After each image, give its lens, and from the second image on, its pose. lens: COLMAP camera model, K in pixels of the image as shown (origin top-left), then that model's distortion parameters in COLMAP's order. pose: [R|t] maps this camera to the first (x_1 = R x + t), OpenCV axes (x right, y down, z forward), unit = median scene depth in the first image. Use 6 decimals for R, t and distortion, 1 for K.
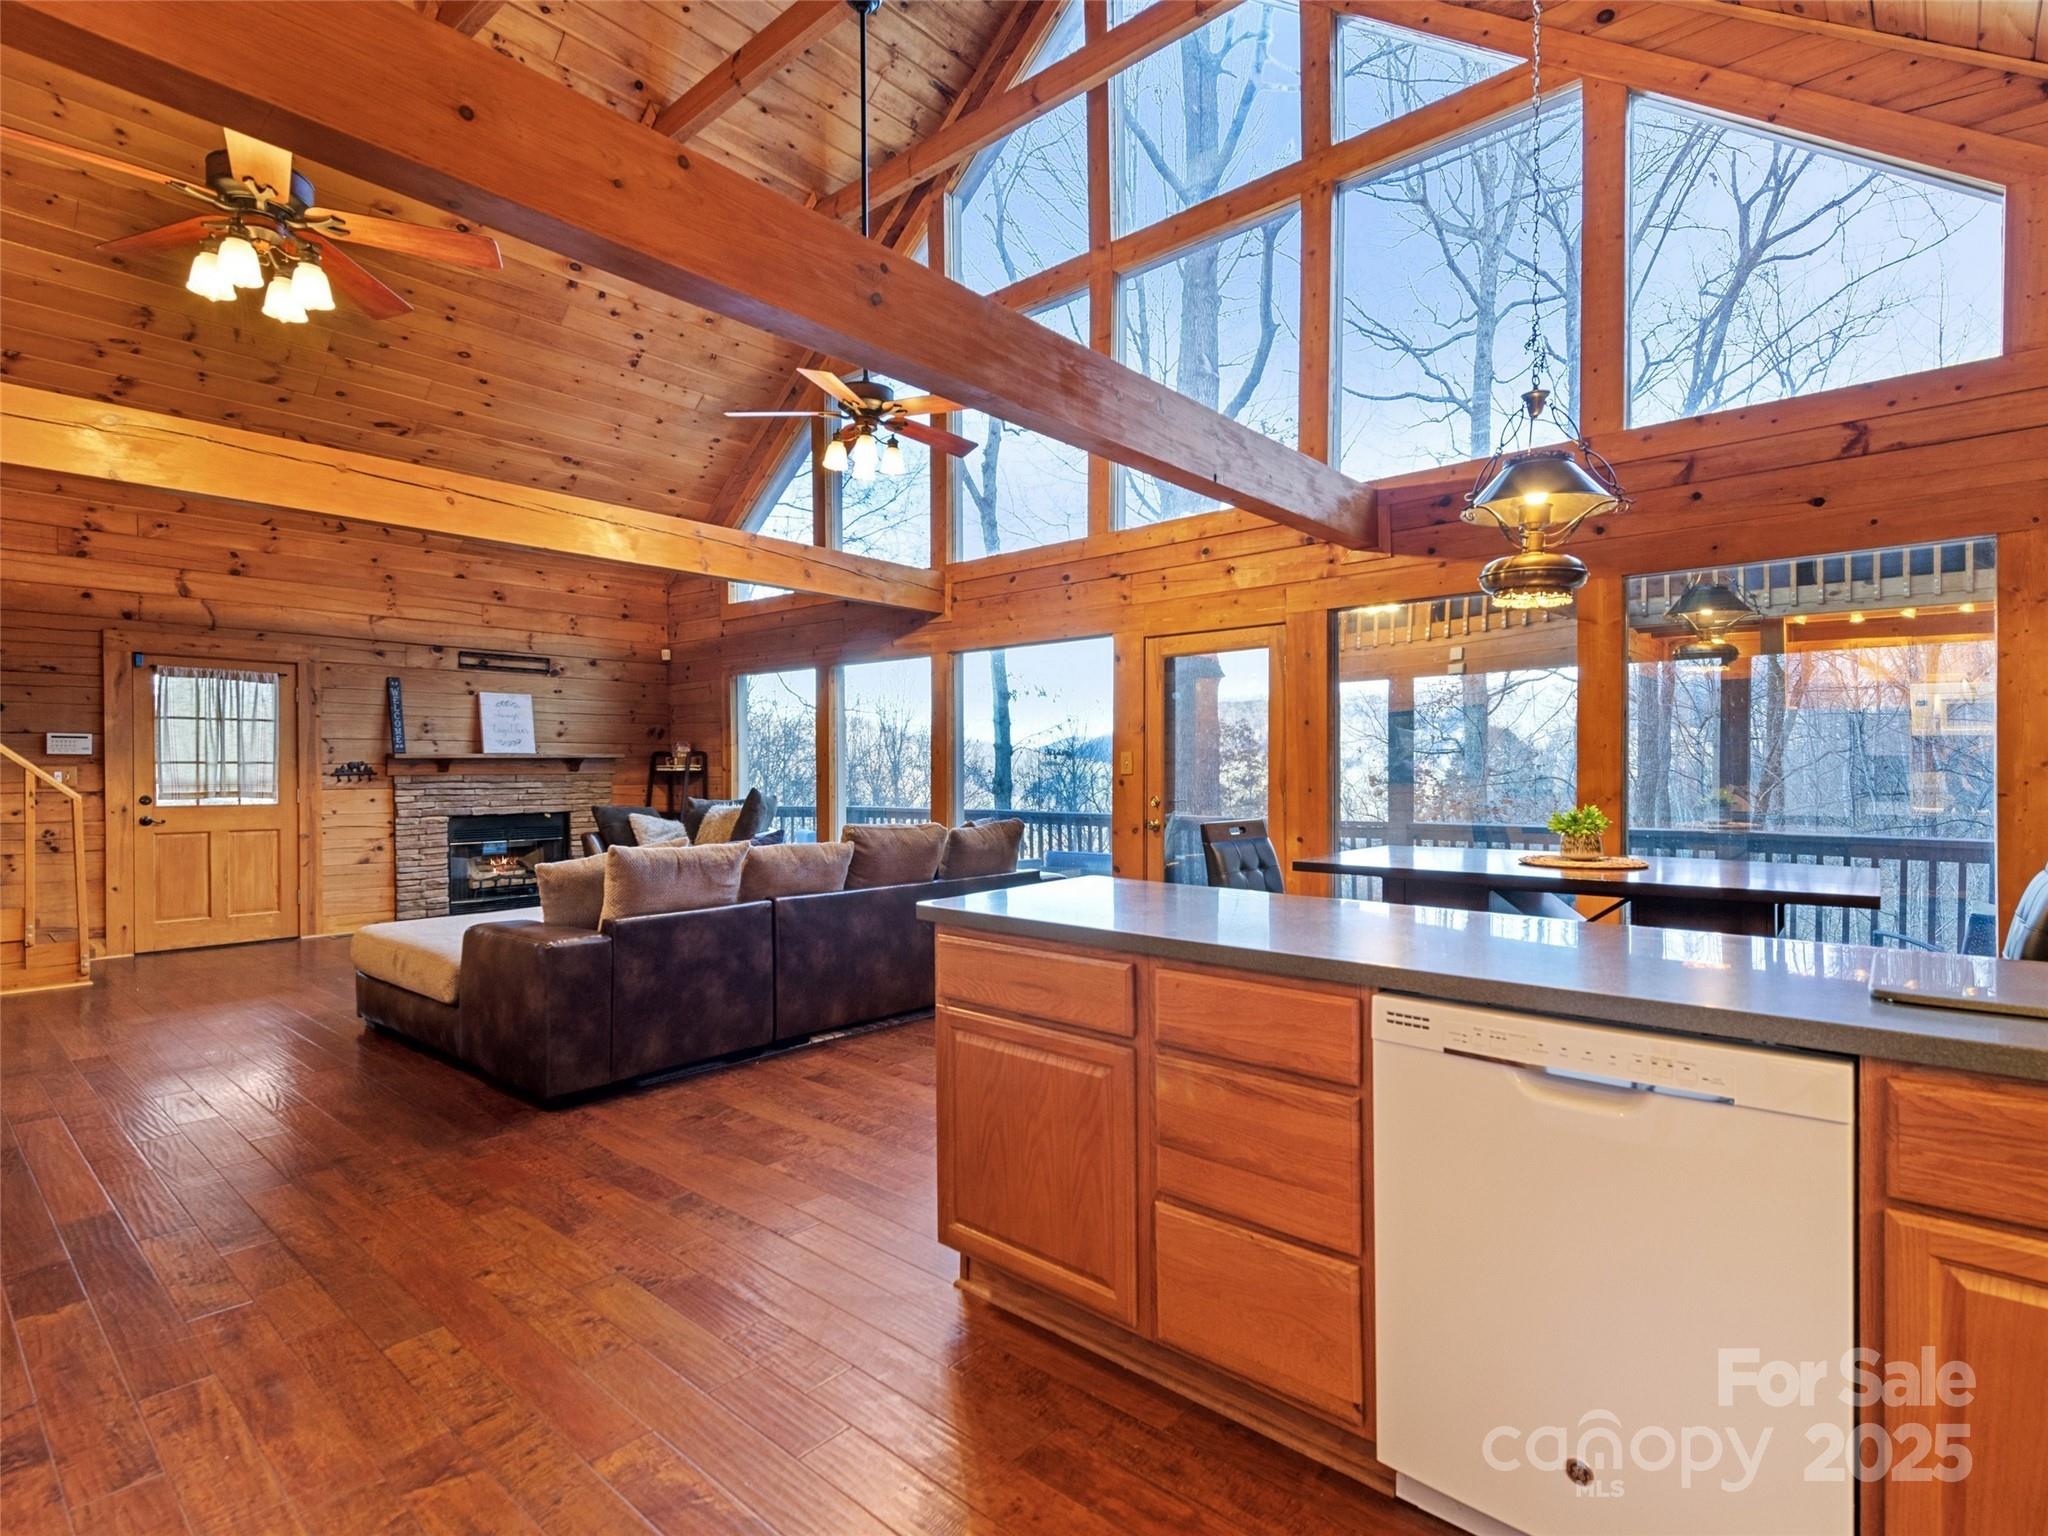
lens RADIAL K [[1016.4, 0, 1029.7], [0, 1016.4, 773.4], [0, 0, 1]] dist [0.014800, -0.007747]
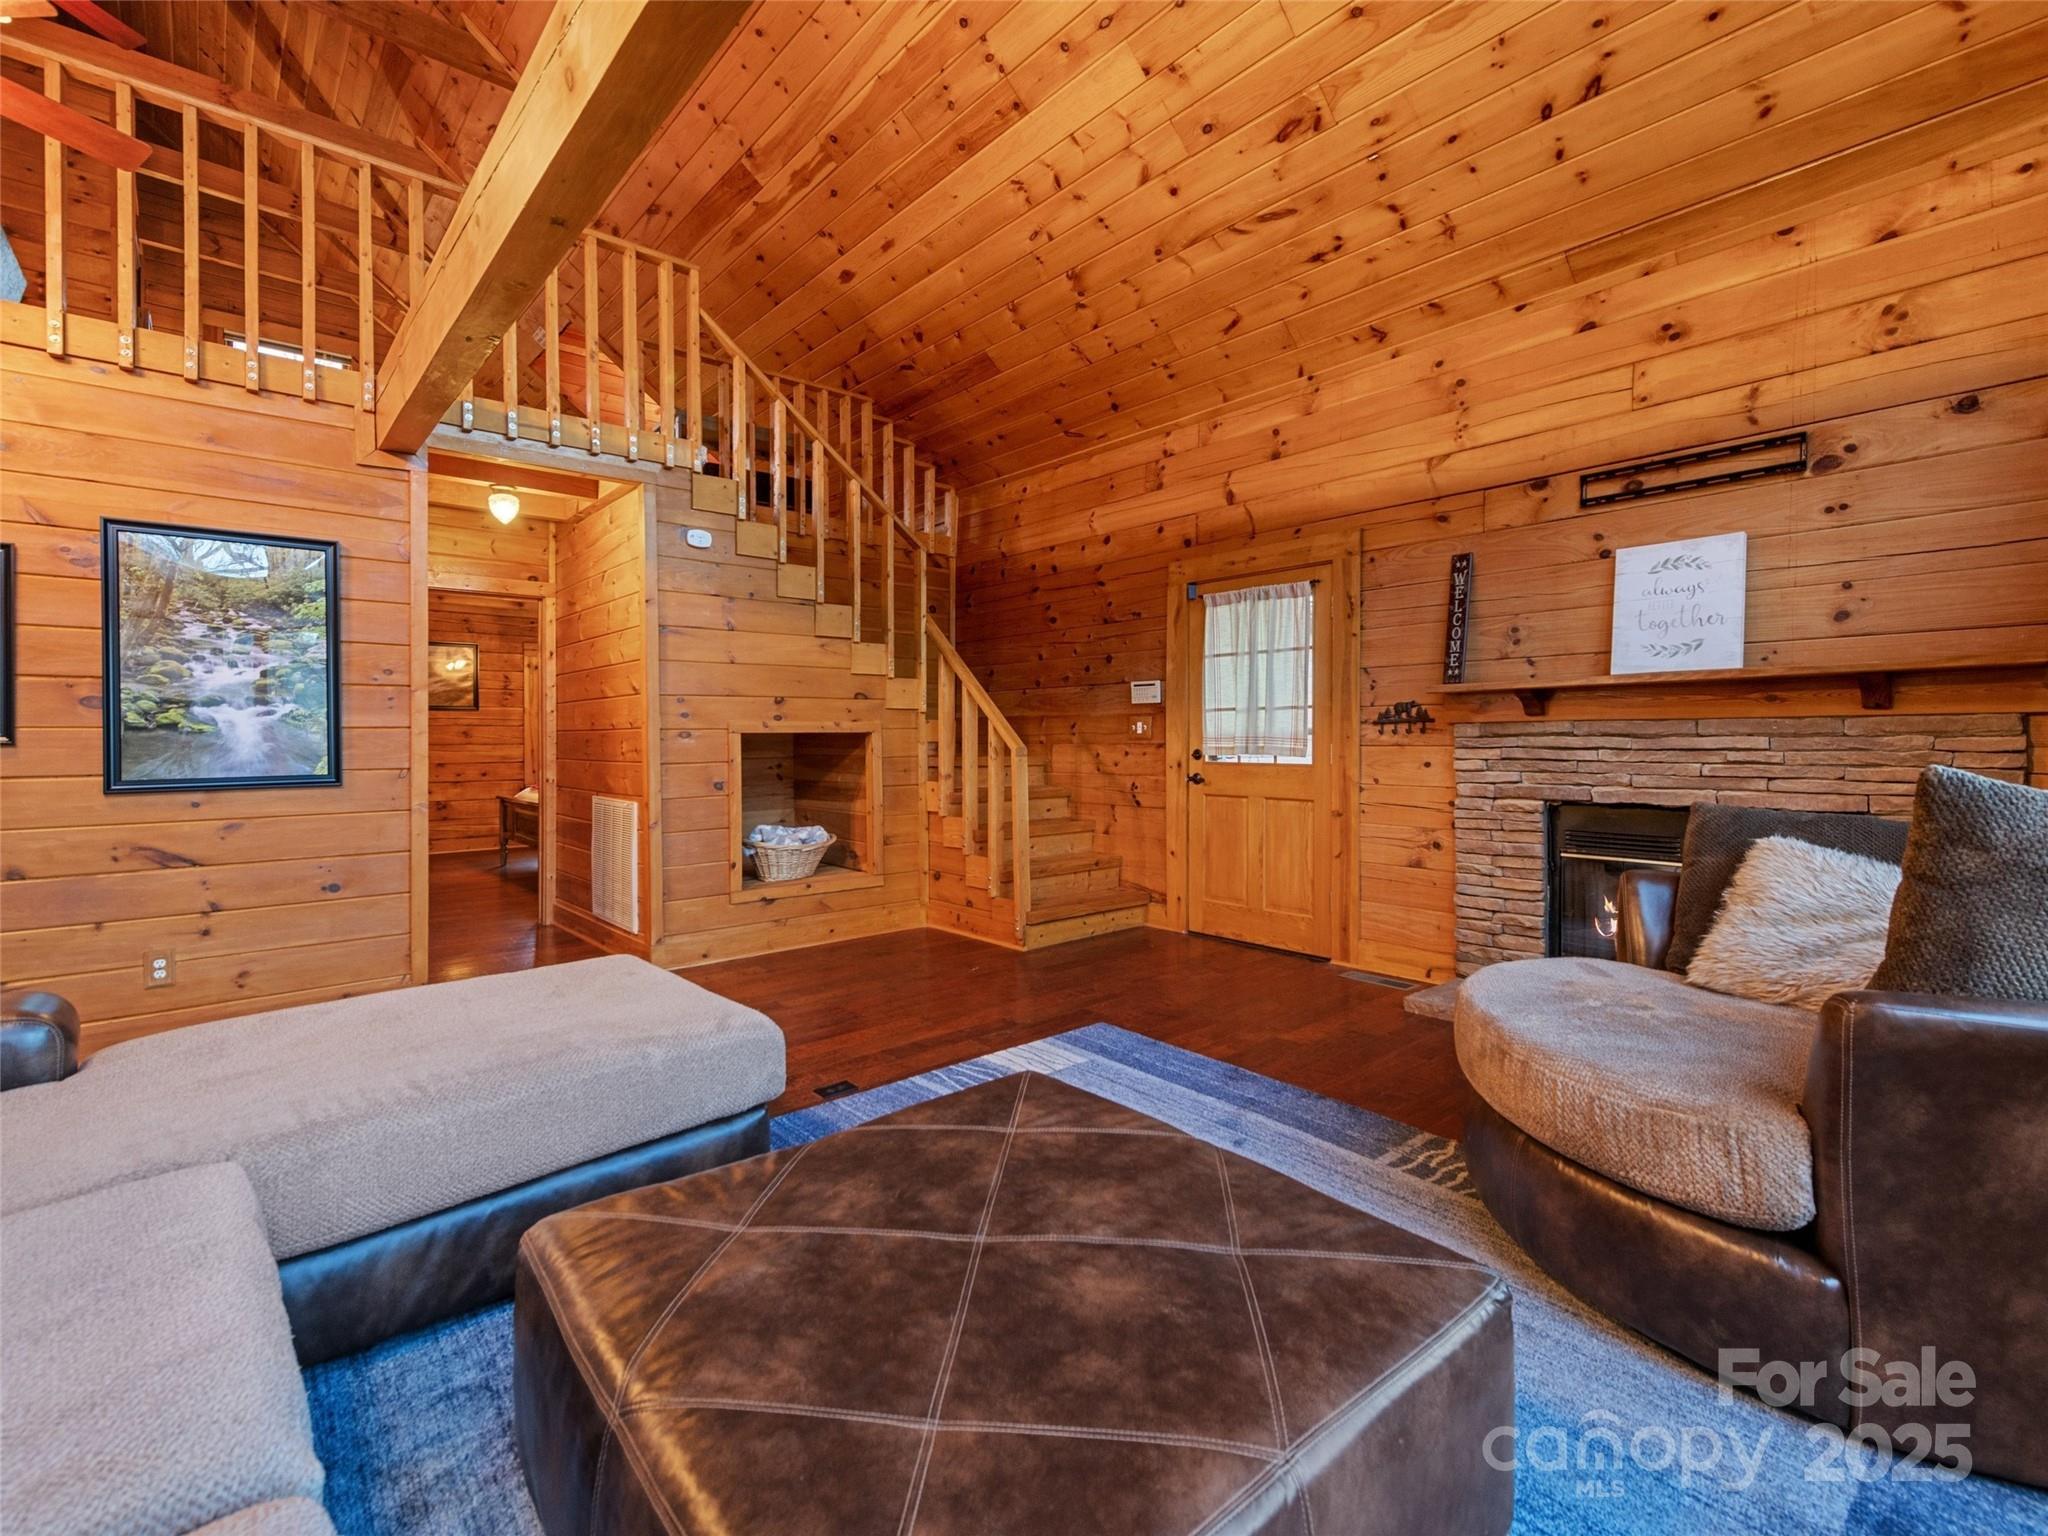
lens RADIAL K [[920.8, 0, 1015.5], [0, 920.8, 735.2], [0, 0, 1]] dist [0.009455, -0.000835]
pose [[-0.133462, 0.001773, -0.991052, -0.073874], [0.003207, 0.999994, 0.001357, 0.007722], [0.991049, -0.002997, -0.133467, 0.863082]]
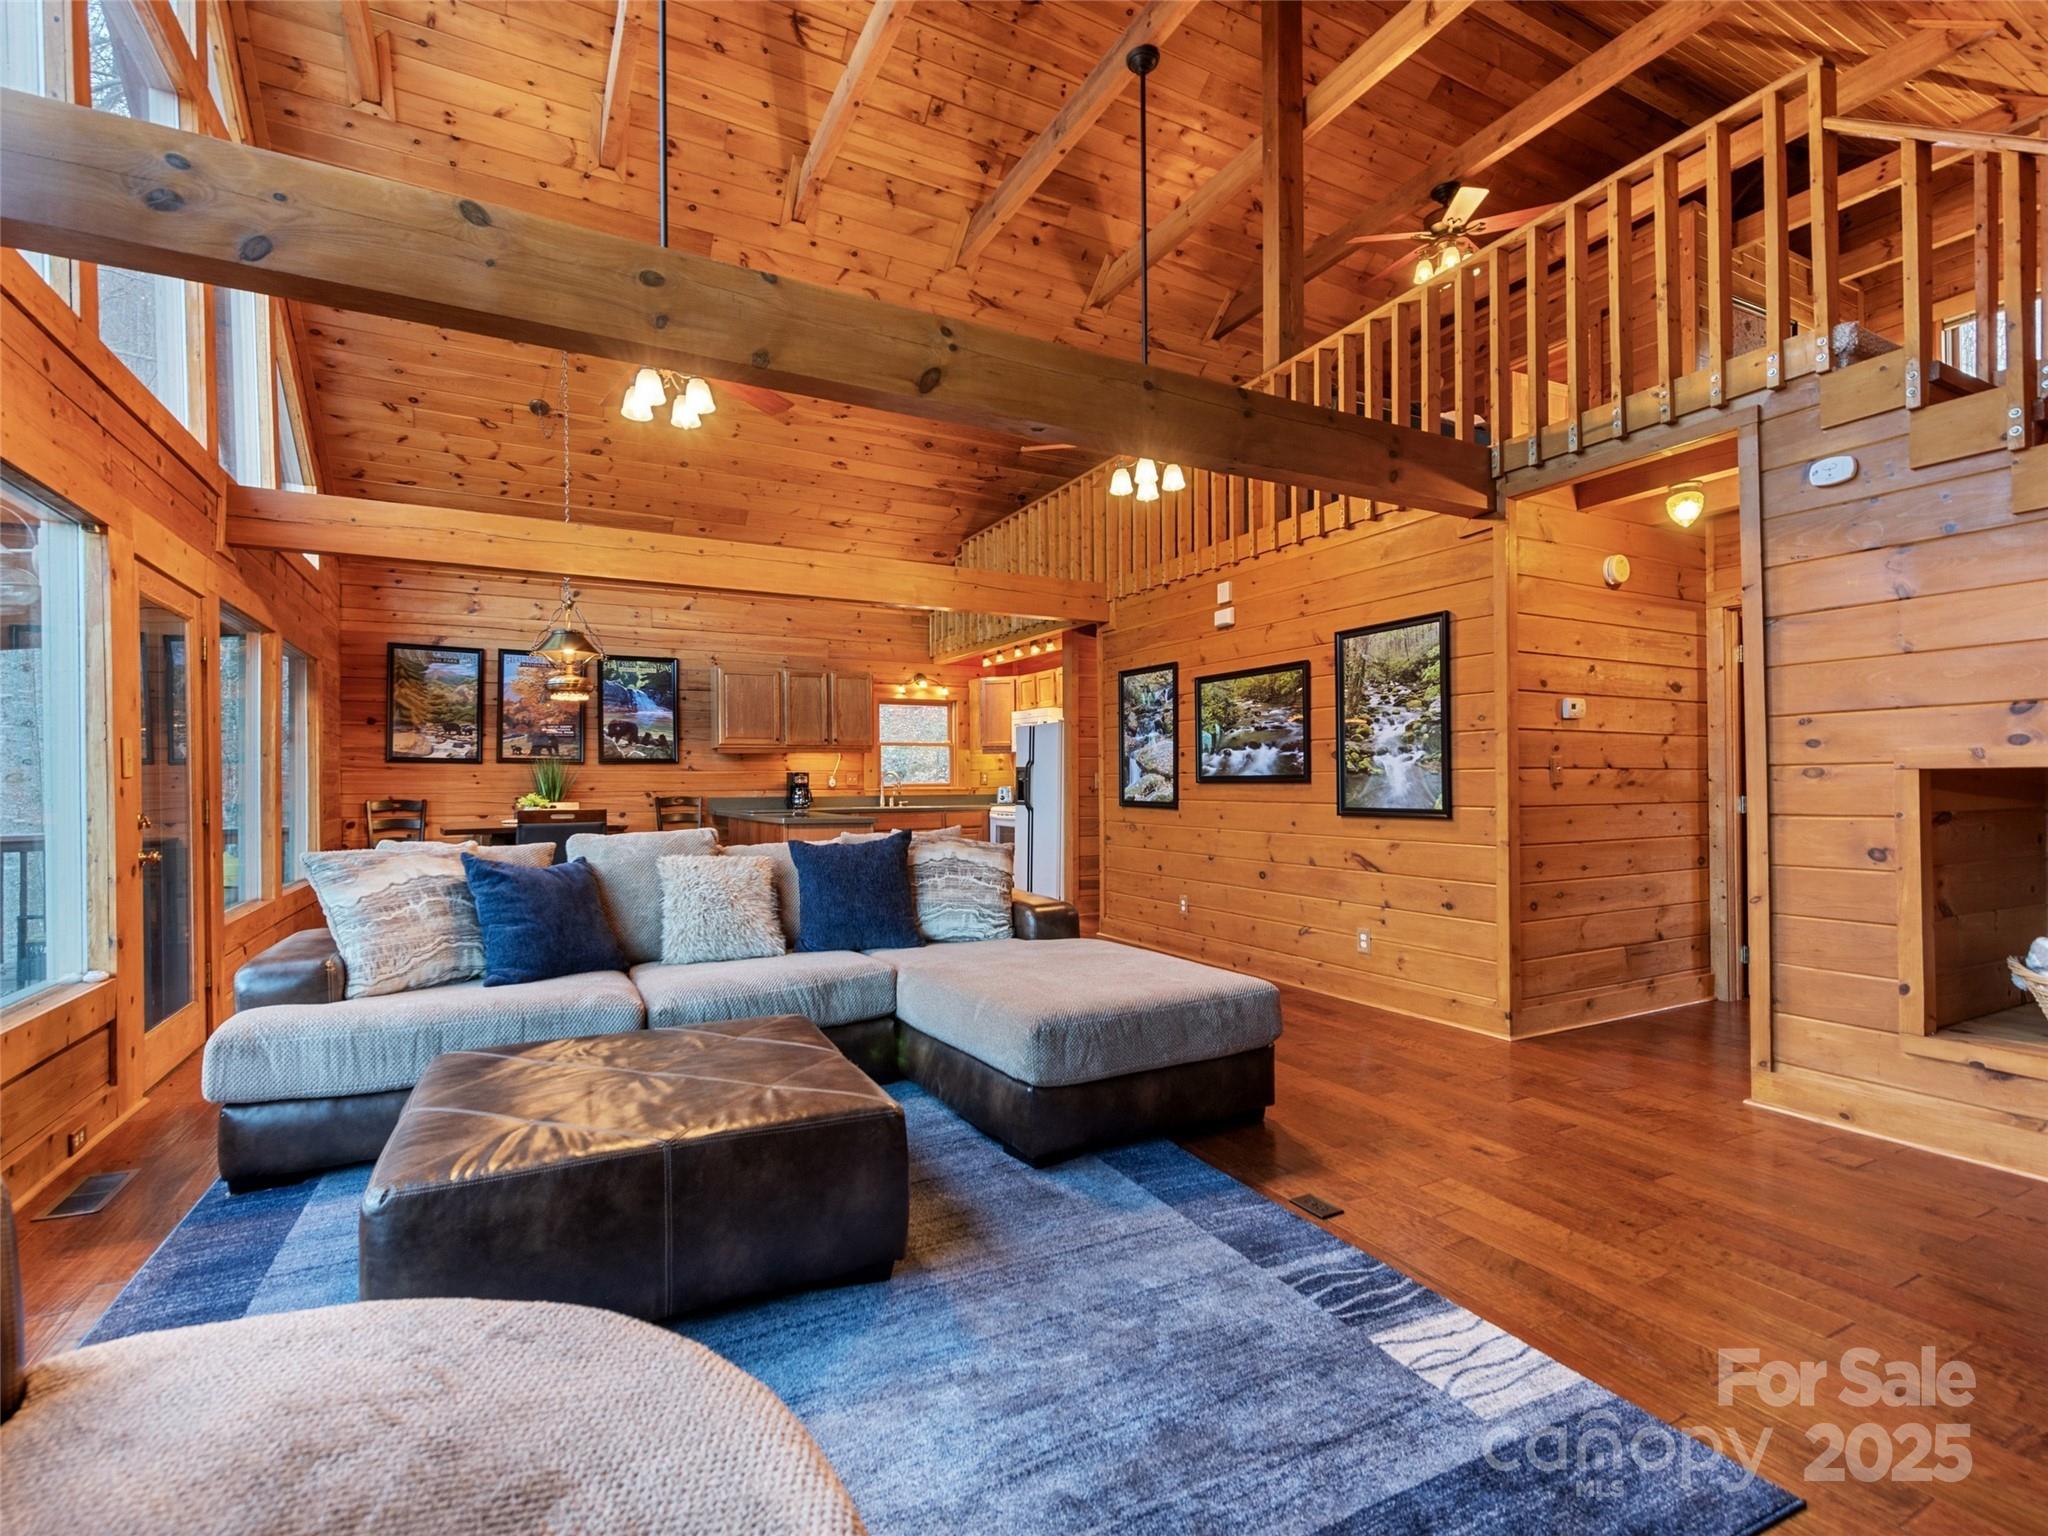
lens RADIAL K [[955.2, 0, 1025.0], [0, 955.2, 780.9], [0, 0, 1]] dist [0.020290, -0.011000]
pose [[-0.934471, 0.010592, 0.355882, -0.482732], [0.011677, 0.999931, 0.000901, 0.006615], [-0.355848, 0.004998, -0.934530, 1.091296]]
